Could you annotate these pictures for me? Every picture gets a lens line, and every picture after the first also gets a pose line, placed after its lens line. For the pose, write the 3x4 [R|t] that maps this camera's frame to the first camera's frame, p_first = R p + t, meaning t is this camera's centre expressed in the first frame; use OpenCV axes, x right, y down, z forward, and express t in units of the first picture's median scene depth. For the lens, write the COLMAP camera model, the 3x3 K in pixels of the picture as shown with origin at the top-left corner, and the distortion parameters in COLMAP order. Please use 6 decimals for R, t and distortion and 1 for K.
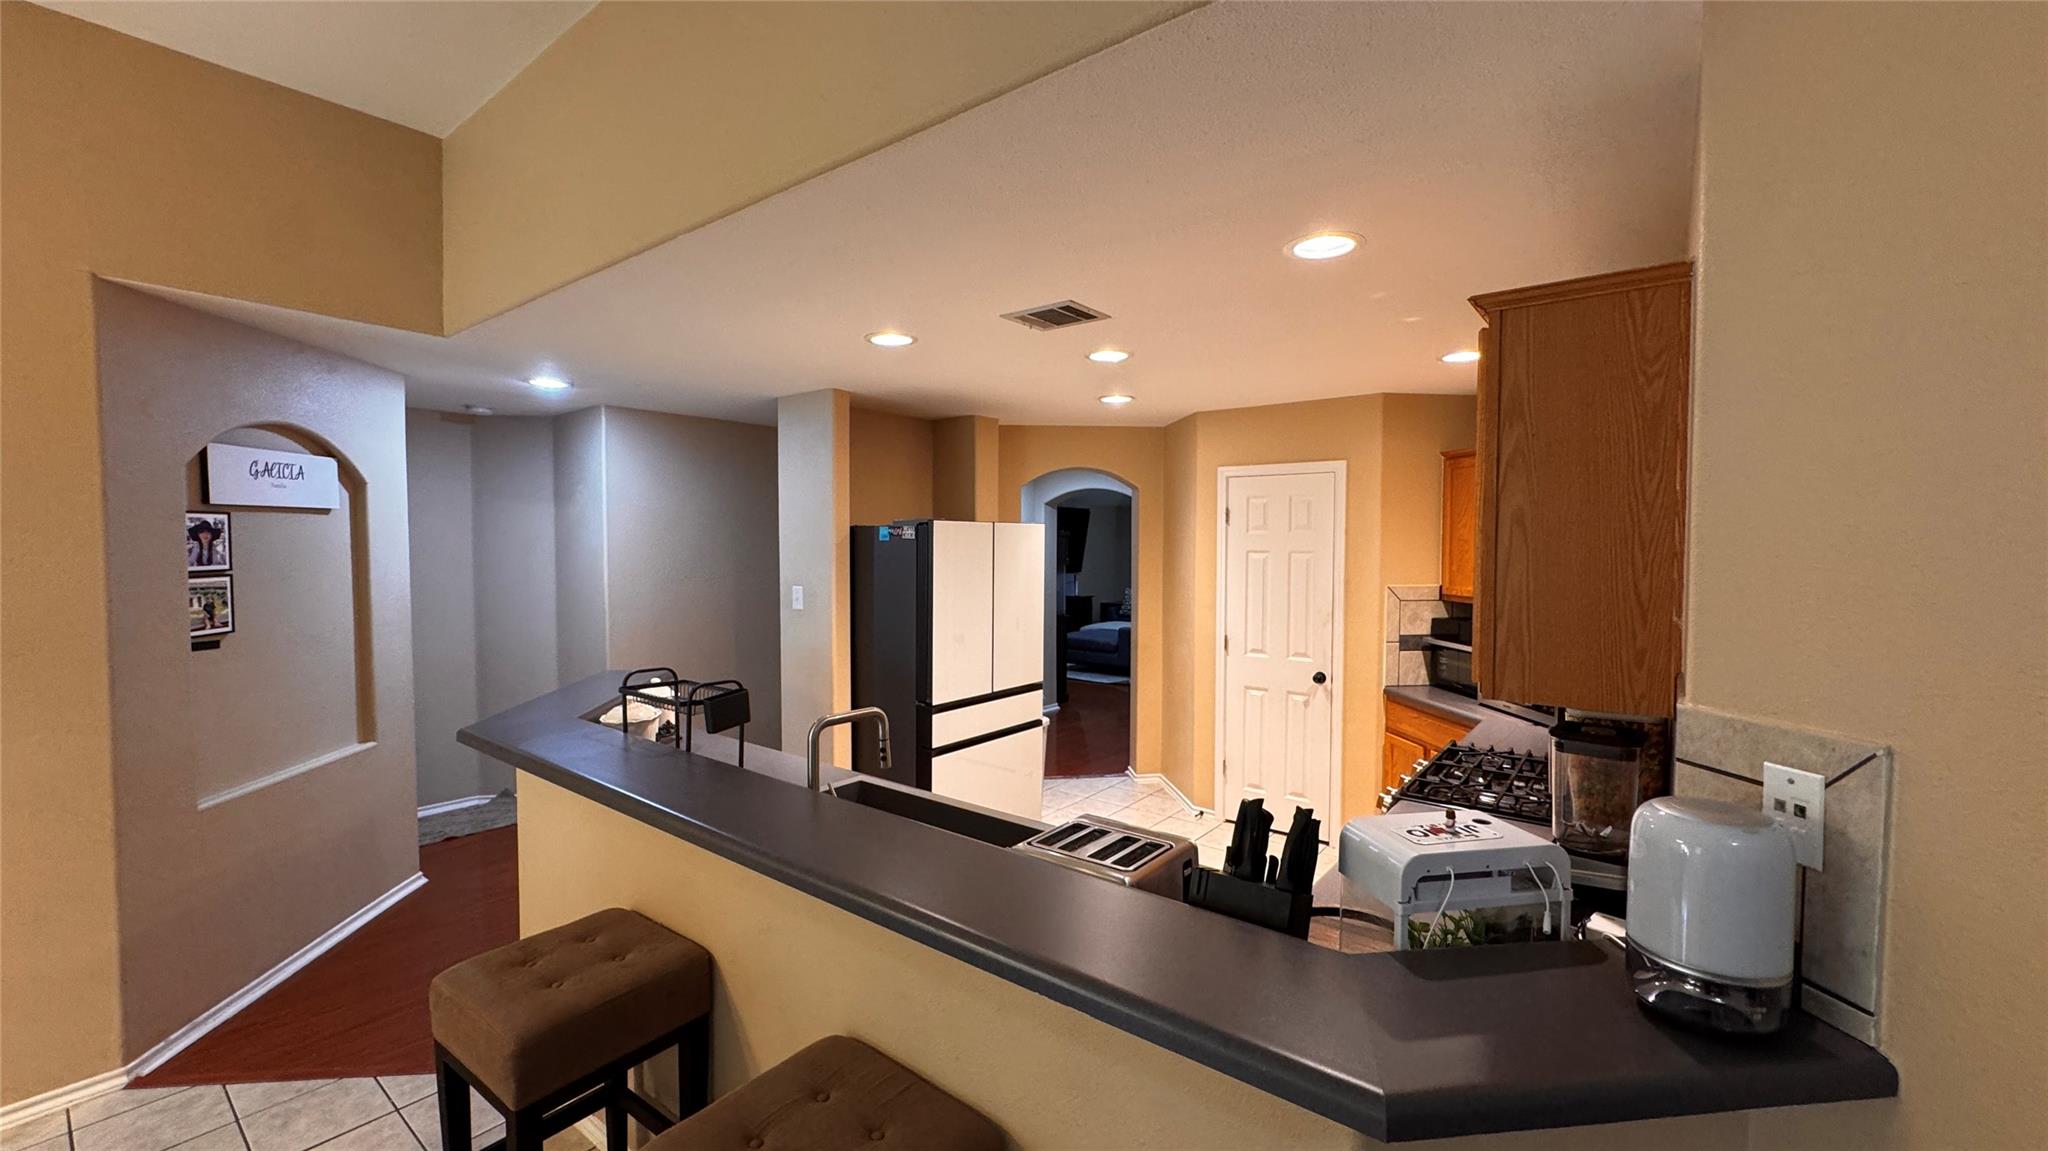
lens RADIAL K [[821.0, 0, 1020.8], [0, 821.0, 574.8], [0, 0, 1]] dist [-0.000168, 0.000417]
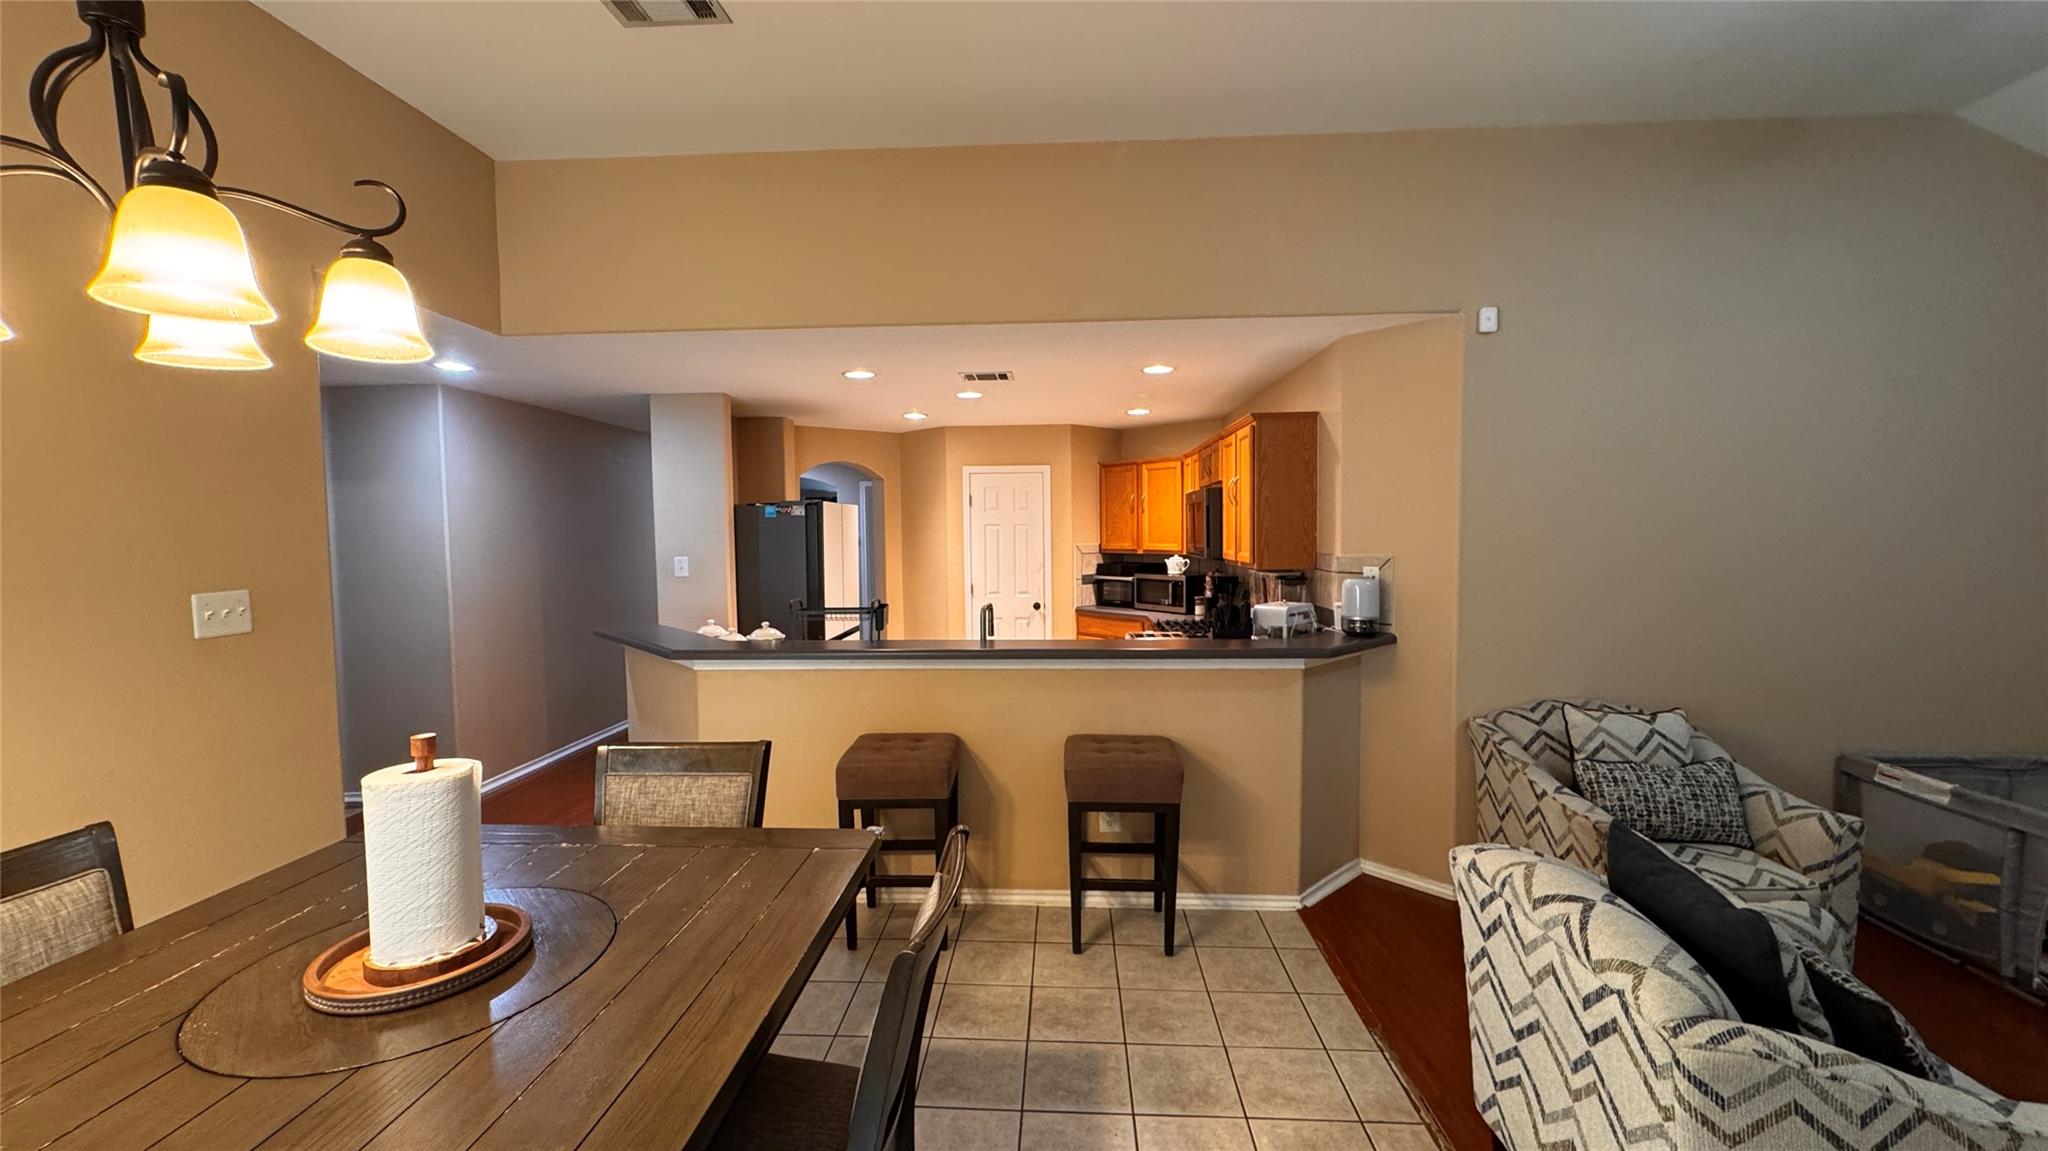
lens RADIAL K [[821.0, 0, 1031.8], [0, 821.0, 568.6], [0, 0, 1]] dist [-0.000168, 0.000417]
pose [[0.808195, -0.040111, 0.587548, -0.568838], [0.036397, 0.999173, 0.018145, 0.028093], [-0.587790, 0.006720, 0.808986, -0.251393]]
